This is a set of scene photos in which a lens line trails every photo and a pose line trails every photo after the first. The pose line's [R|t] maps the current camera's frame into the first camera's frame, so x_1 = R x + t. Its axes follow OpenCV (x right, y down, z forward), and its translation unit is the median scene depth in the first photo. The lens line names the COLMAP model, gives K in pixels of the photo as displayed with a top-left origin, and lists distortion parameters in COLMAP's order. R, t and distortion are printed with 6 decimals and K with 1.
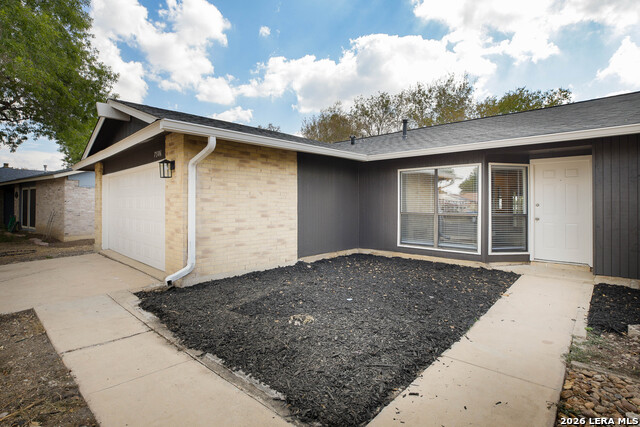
lens RADIAL K [[300.8, 0, 318.5], [0, 300.8, 192.8], [0, 0, 1]] dist [-0.021363, 0.000171]
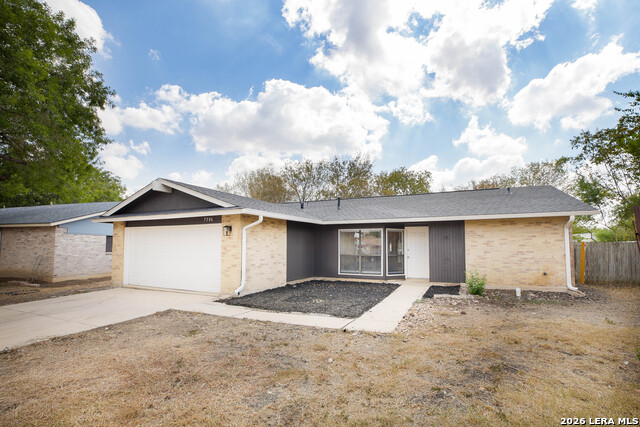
lens RADIAL K [[295.3, 0, 320.0], [0, 295.3, 213.5], [0, 0, 1]] dist [-0.020839, 0.000032]
pose [[0.949834, 0.035204, 0.310766, -0.368567], [-0.011972, 0.997009, -0.076351, -0.037792], [-0.312525, 0.068800, 0.947415, -0.579375]]
